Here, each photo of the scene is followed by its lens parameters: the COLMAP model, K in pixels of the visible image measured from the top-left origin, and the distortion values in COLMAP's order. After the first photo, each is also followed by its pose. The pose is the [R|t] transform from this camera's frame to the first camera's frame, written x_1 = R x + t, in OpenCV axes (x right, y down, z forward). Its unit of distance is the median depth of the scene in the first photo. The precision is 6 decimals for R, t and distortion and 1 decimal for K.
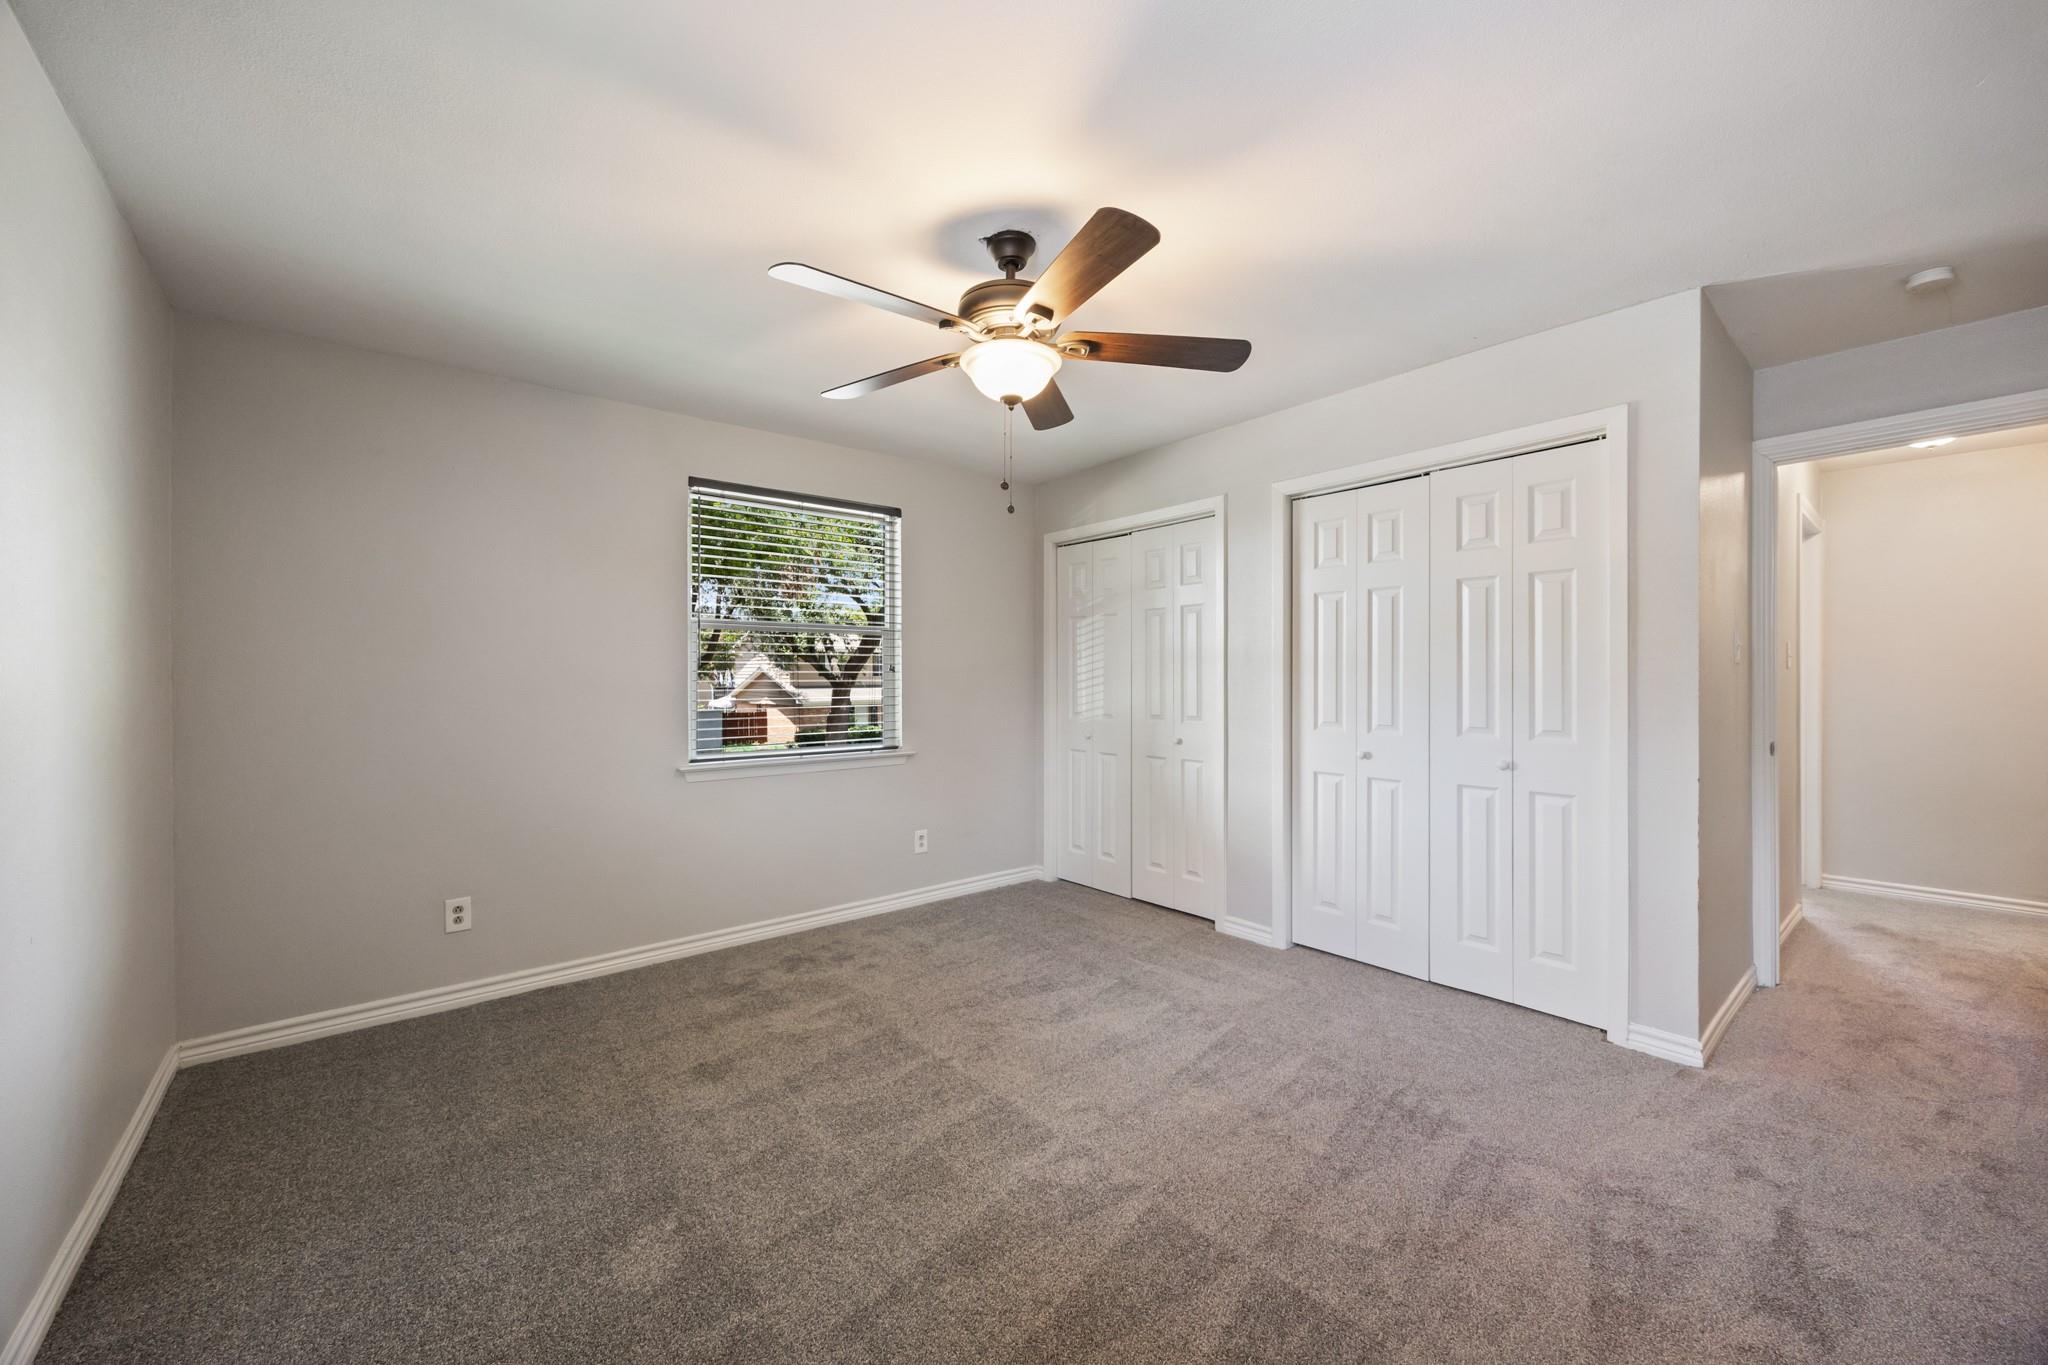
lens RADIAL K [[796.3, 0, 1028.1], [0, 796.3, 678.1], [0, 0, 1]] dist [0.000296, 0.000038]
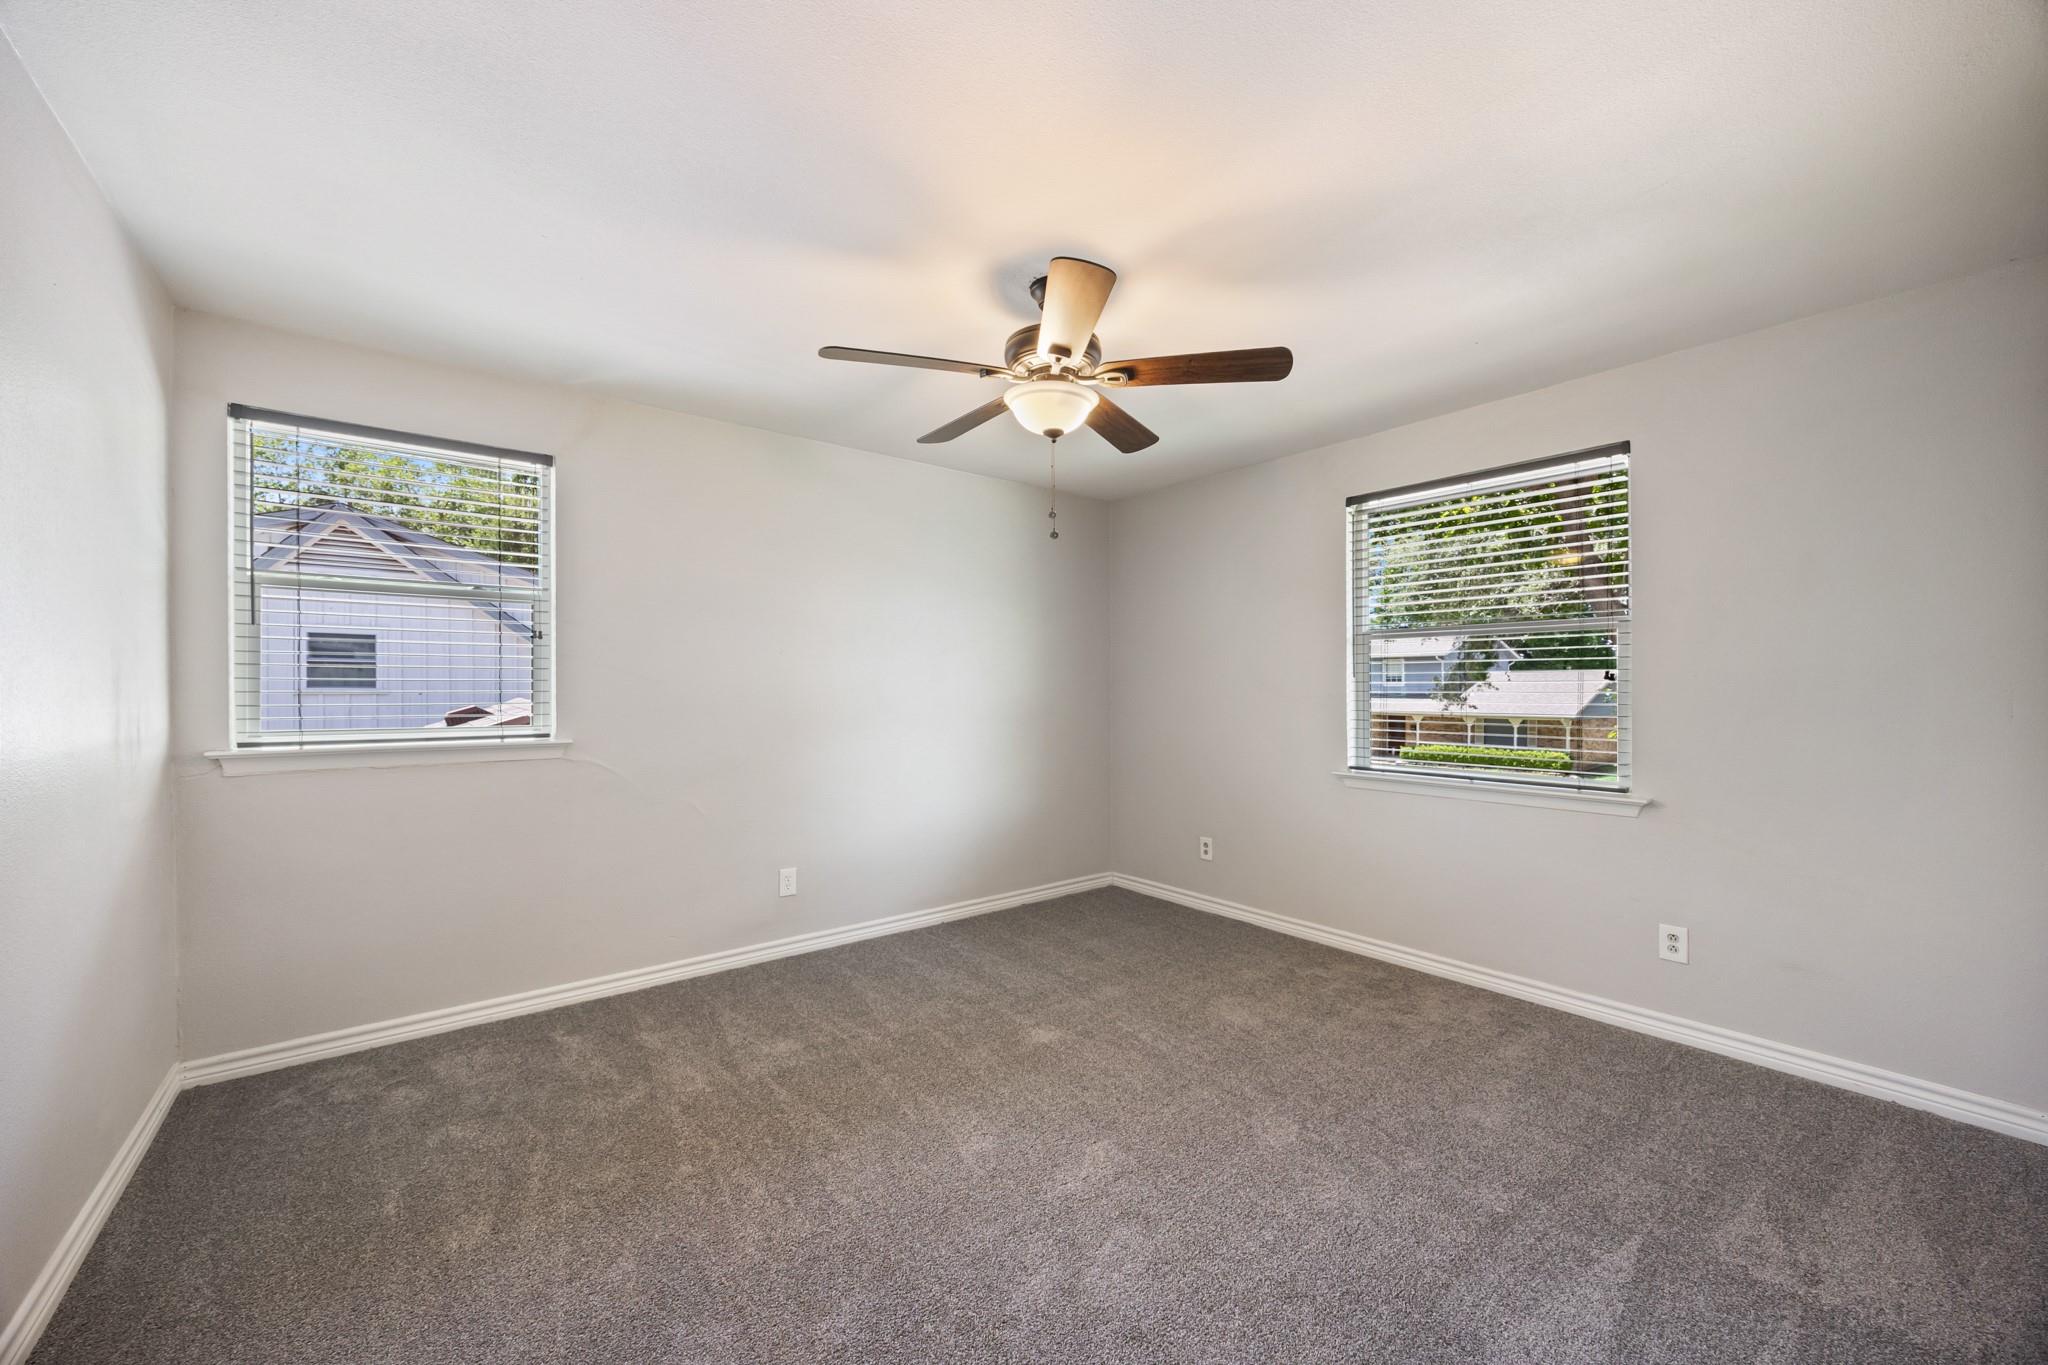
lens RADIAL K [[796.3, 0, 1026.5], [0, 796.3, 690.8], [0, 0, 1]] dist [0.000296, 0.000038]
pose [[-0.059338, -0.005188, -0.998224, 0.621369], [-0.009639, 0.999943, -0.004624, 0.012685], [0.998191, 0.009348, -0.059384, 0.605238]]
